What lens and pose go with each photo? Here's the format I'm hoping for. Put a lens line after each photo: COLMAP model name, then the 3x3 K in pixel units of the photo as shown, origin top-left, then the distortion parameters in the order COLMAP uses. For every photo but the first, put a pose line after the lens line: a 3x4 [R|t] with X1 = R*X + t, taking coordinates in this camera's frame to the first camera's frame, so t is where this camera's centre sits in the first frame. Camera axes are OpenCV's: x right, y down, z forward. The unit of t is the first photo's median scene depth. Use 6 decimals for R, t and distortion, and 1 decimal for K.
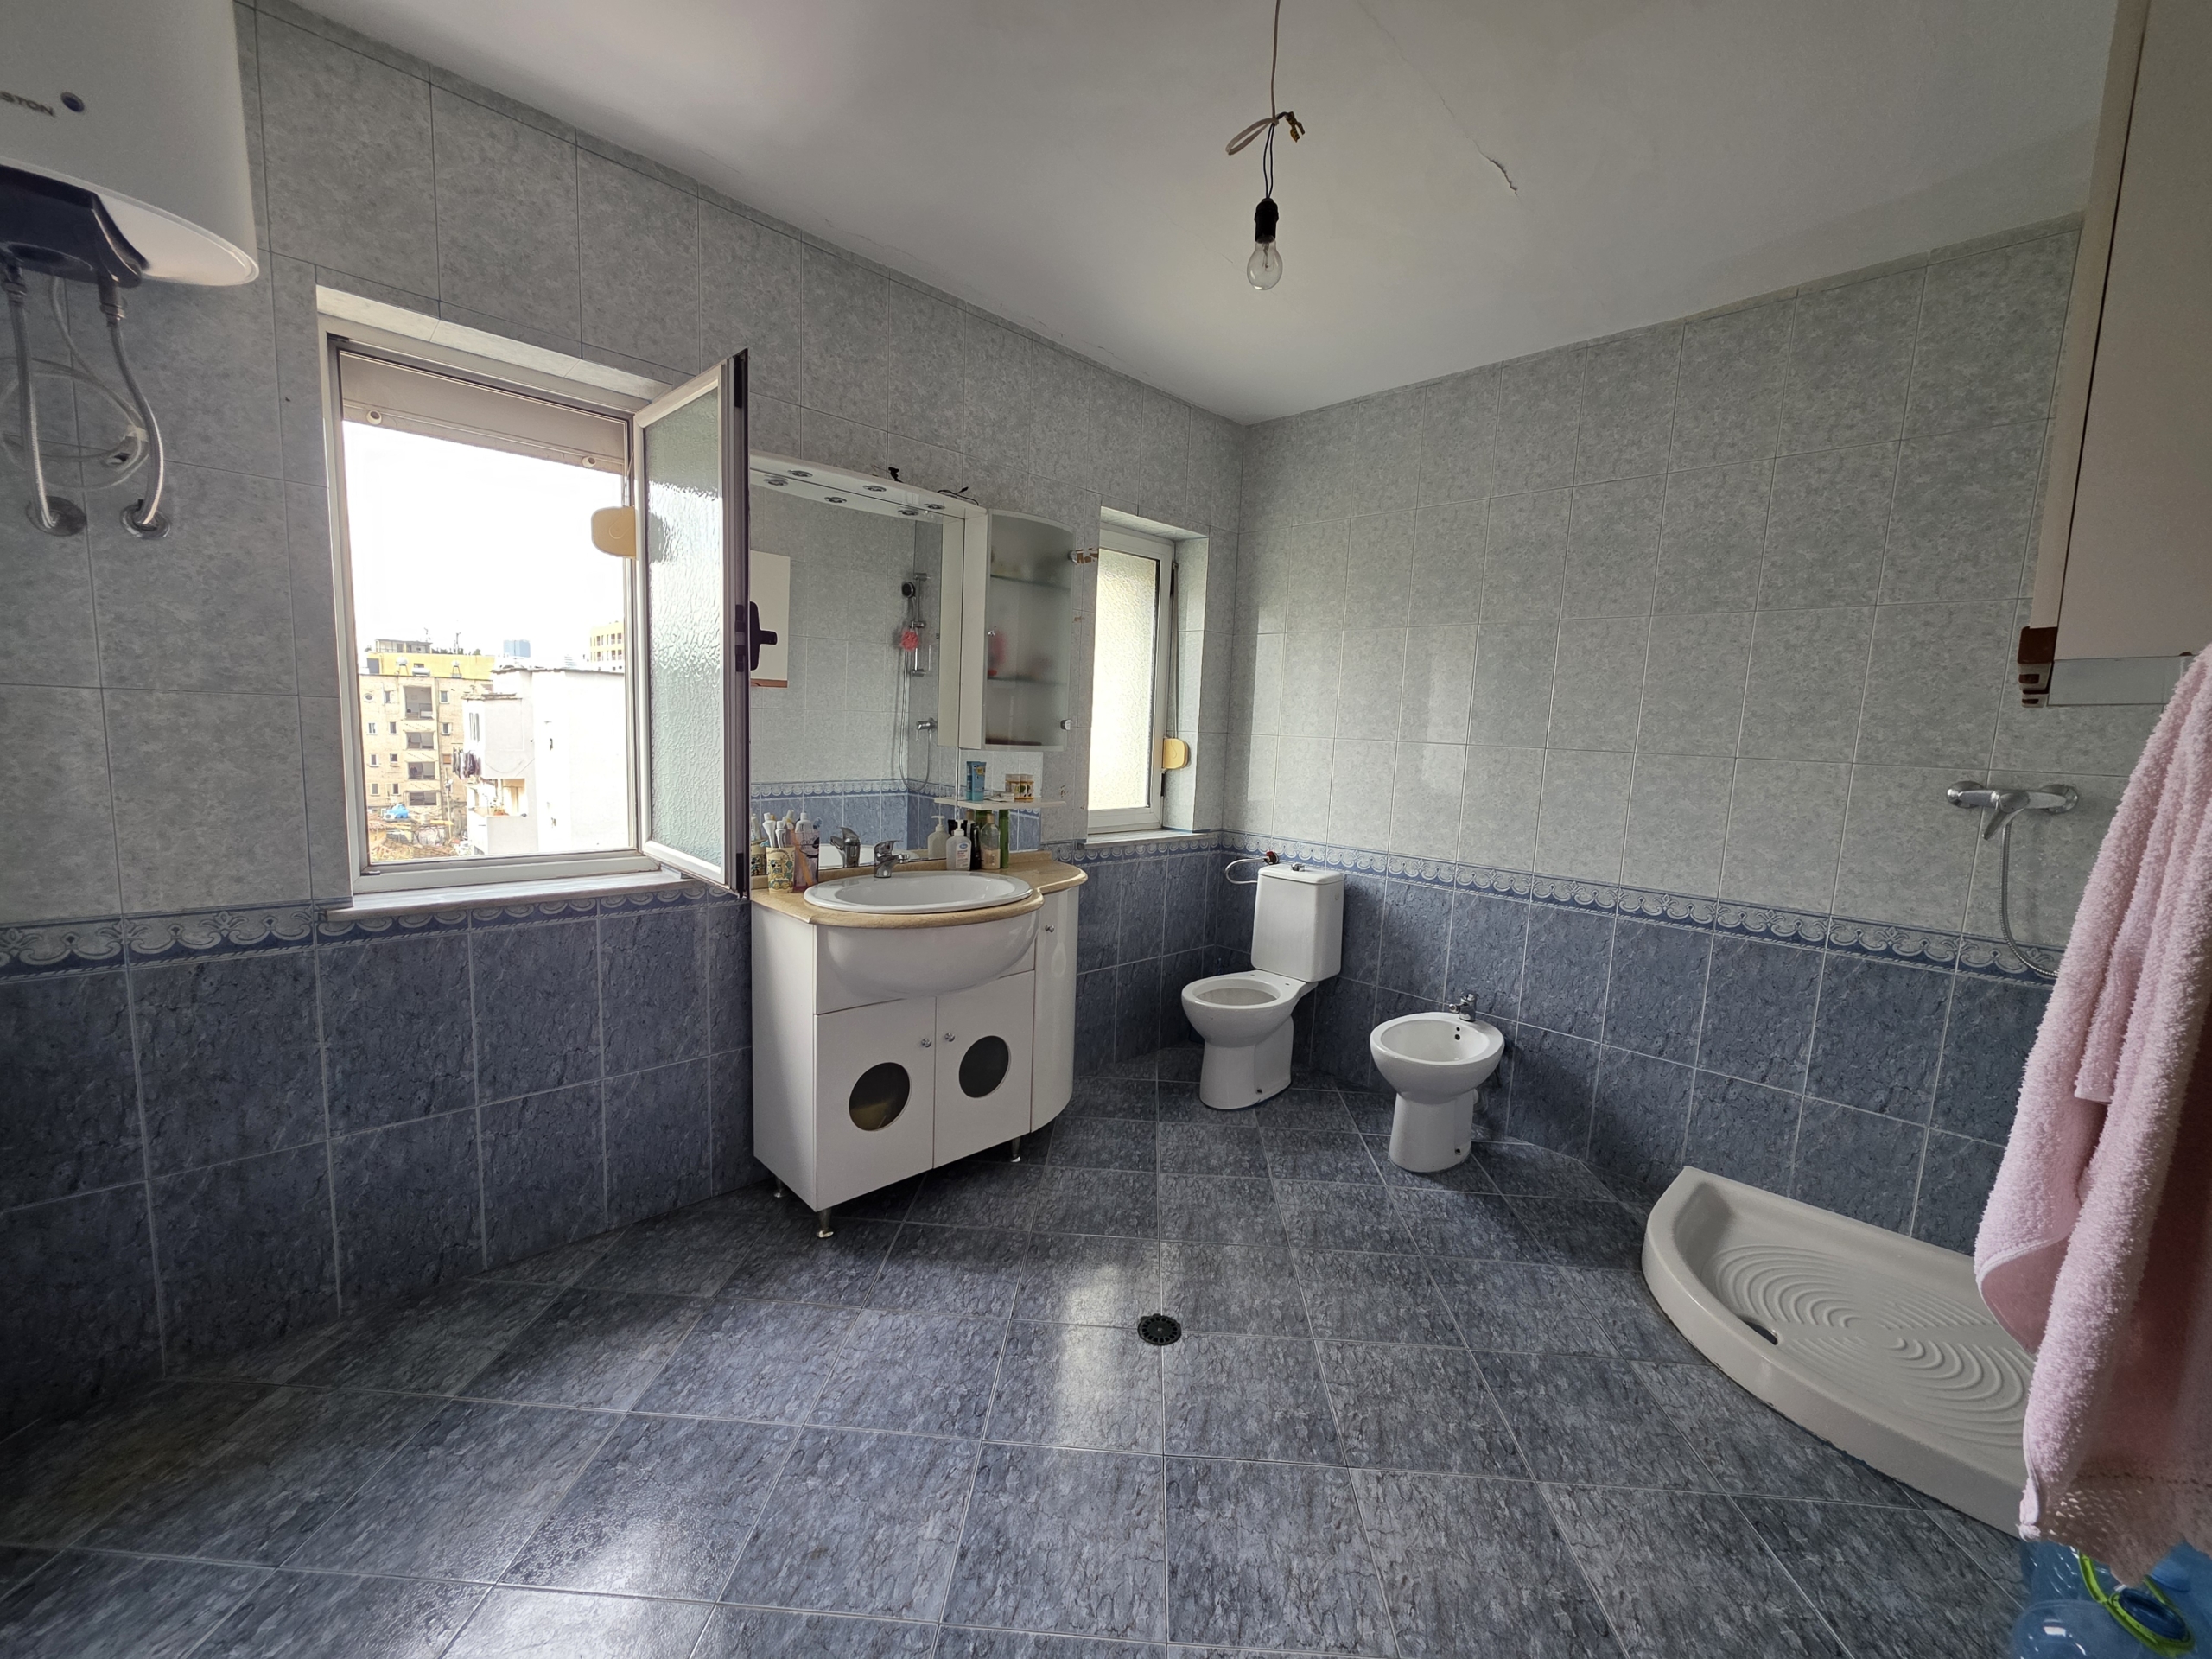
lens RADIAL K [[877.3, 0, 1111.1], [0, 877.3, 831.2], [0, 0, 1]] dist [0.000855, -0.001014]
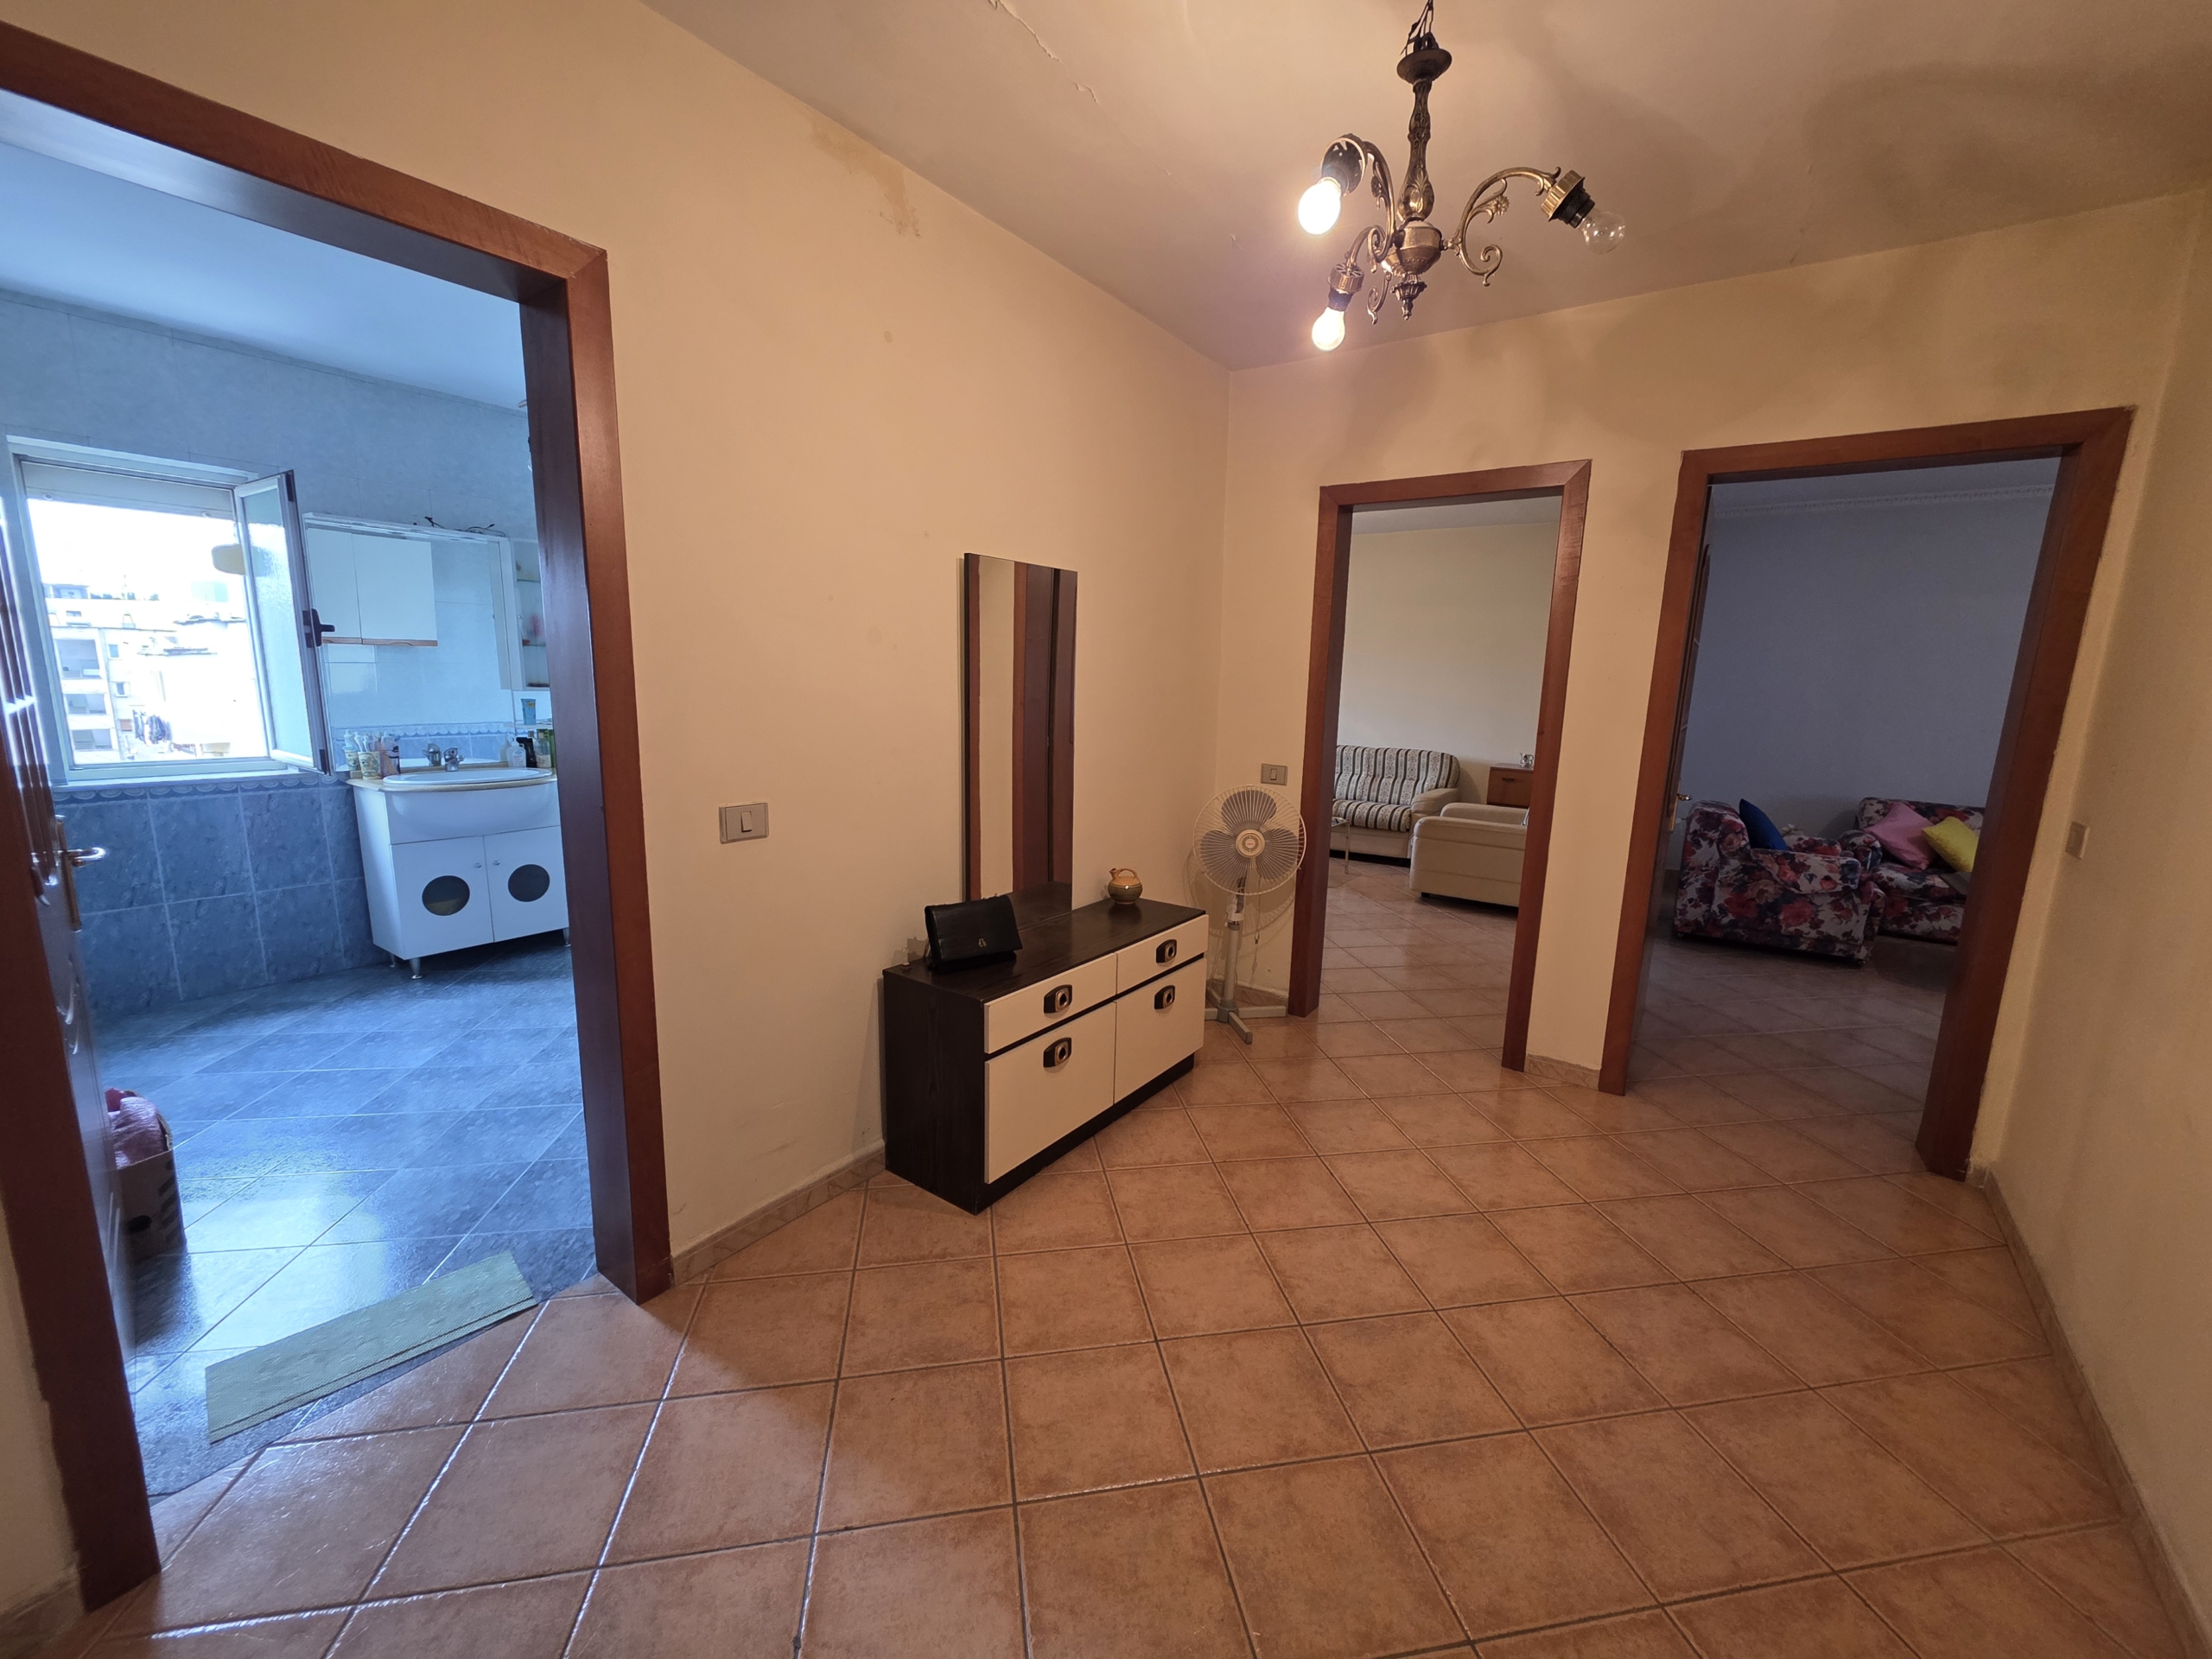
lens RADIAL K [[877.3, 0, 1111.1], [0, 877.3, 831.2], [0, 0, 1]] dist [0.000855, -0.001014]
pose [[0.981004, -0.050329, 0.187344, 0.673605], [0.038800, 0.997150, 0.064710, 0.113840], [-0.190067, -0.056212, 0.980161, -0.887748]]
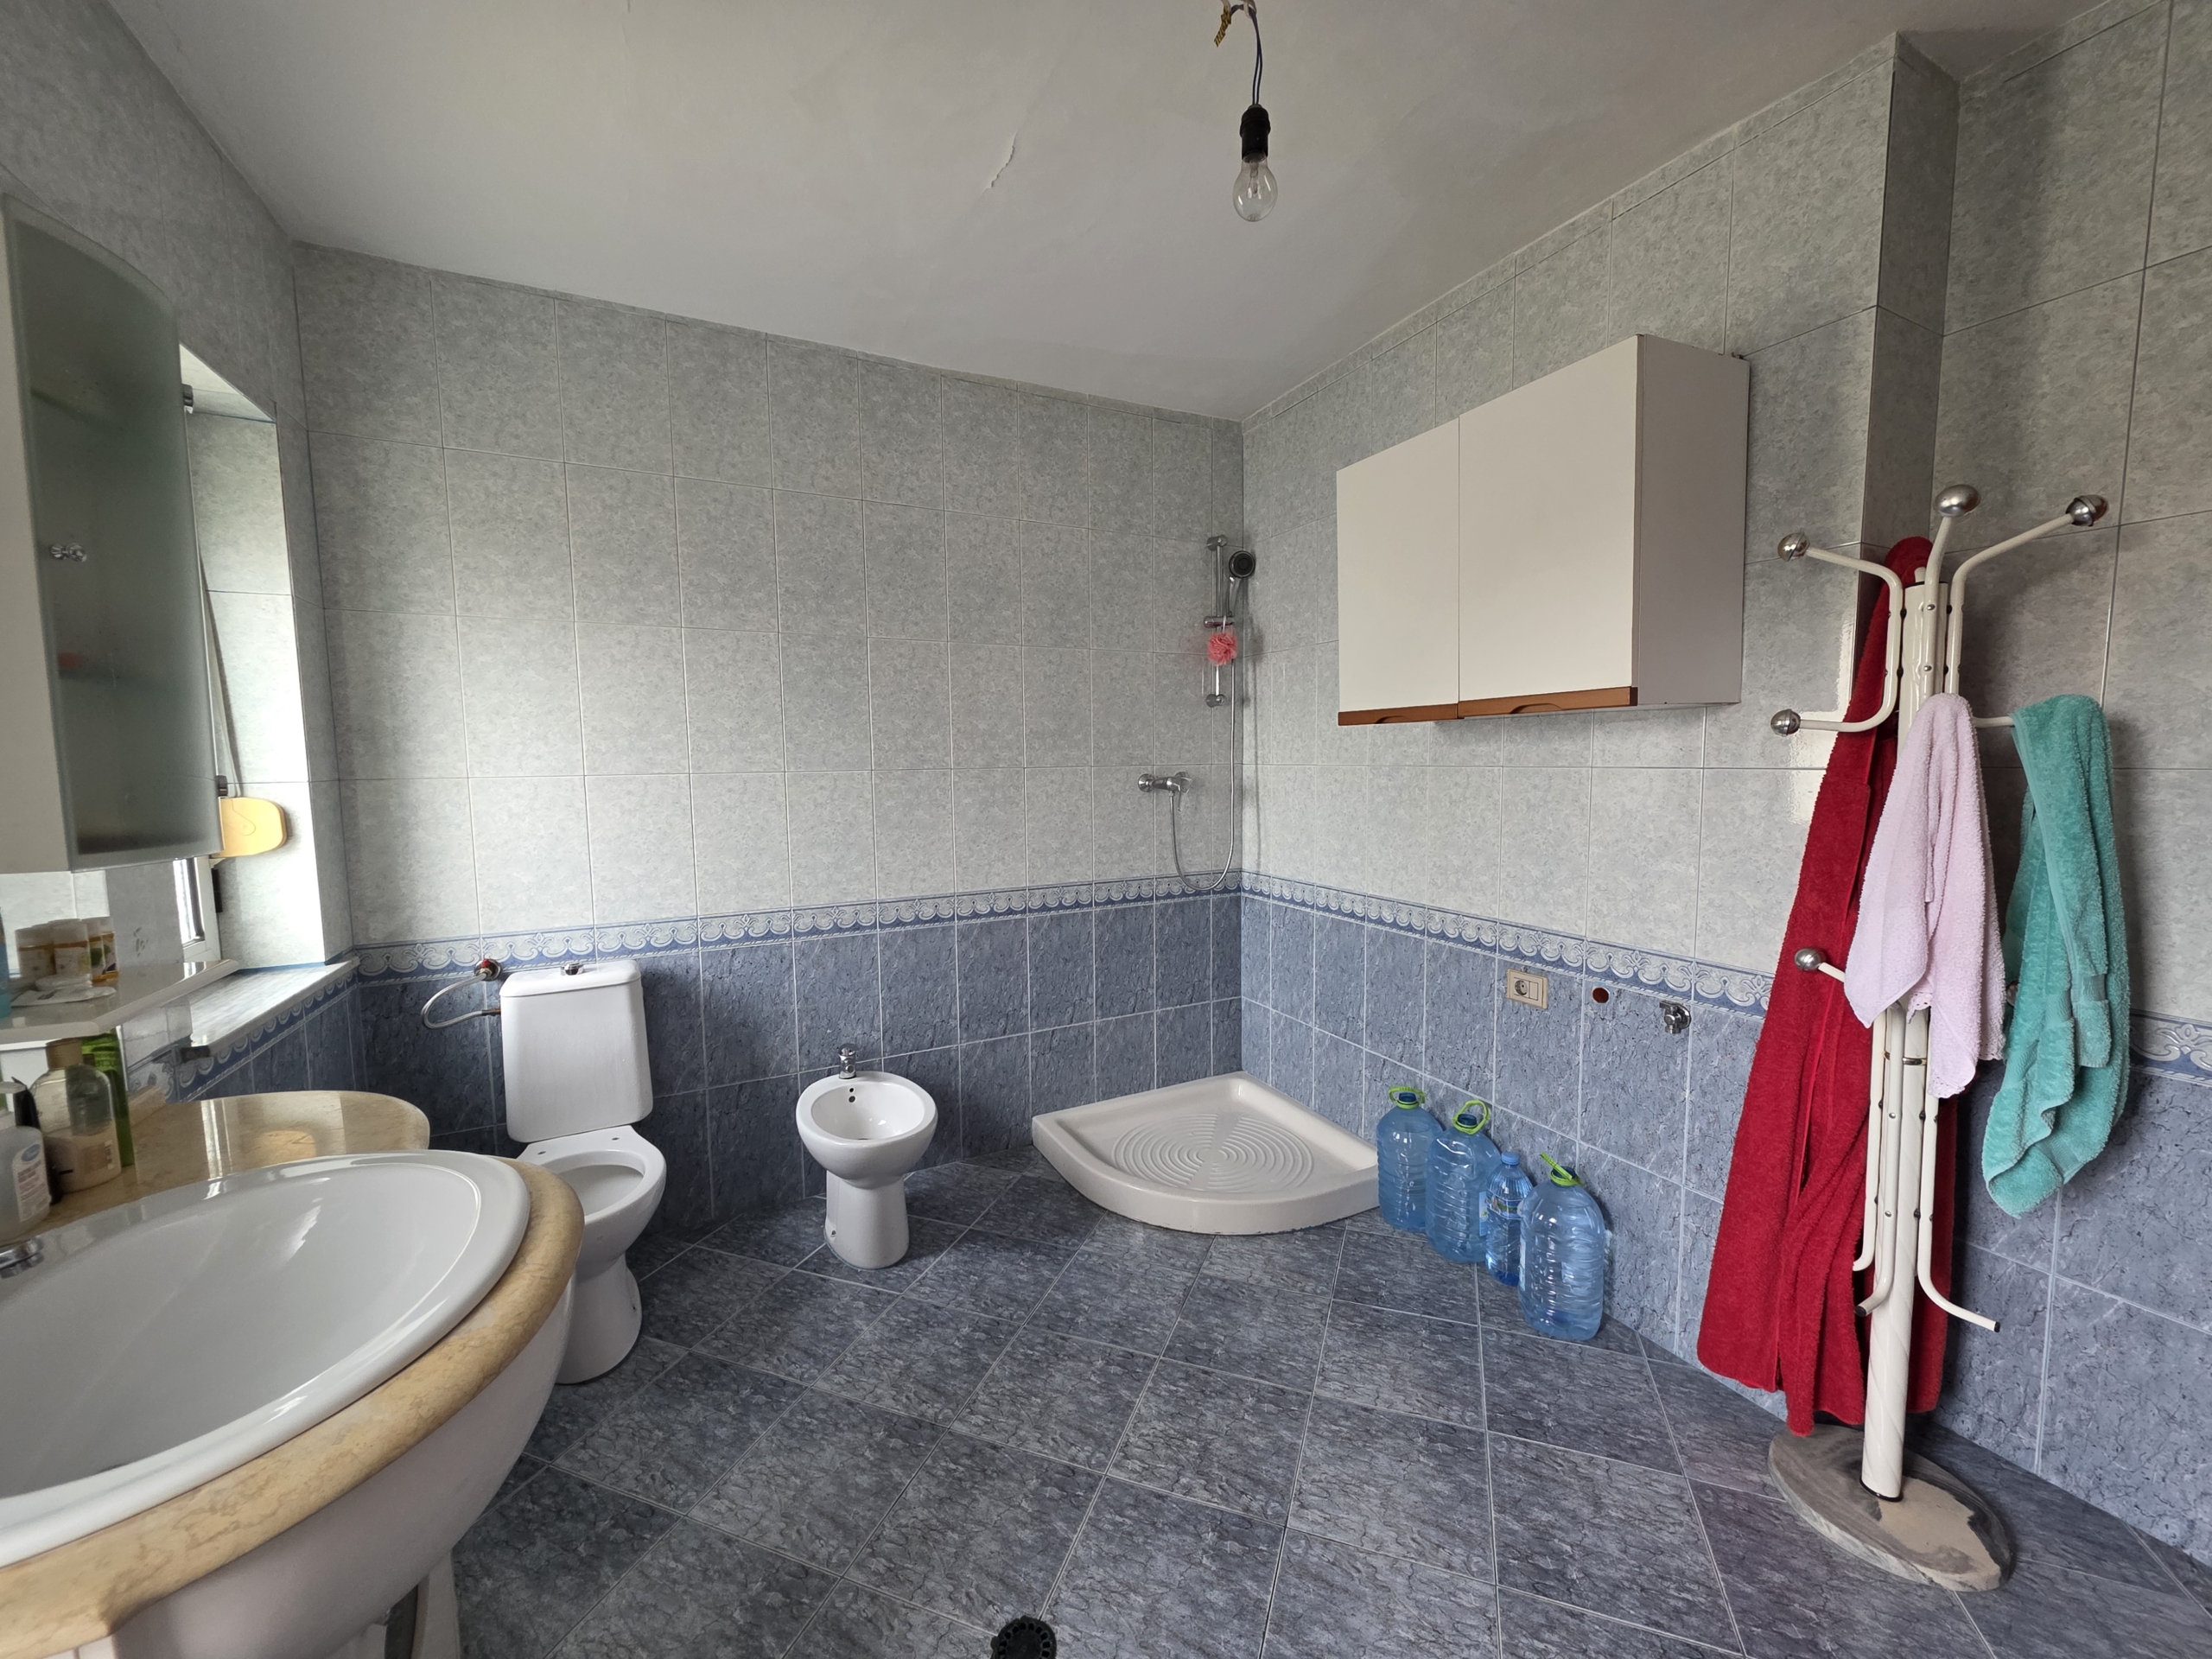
lens RADIAL K [[877.3, 0, 1111.1], [0, 877.3, 831.2], [0, 0, 1]] dist [0.000855, -0.001014]
pose [[0.302454, -0.128593, 0.944450, -0.392976], [0.140676, 0.986029, 0.089204, -0.089403], [-0.942726, 0.105881, 0.316319, 0.527101]]
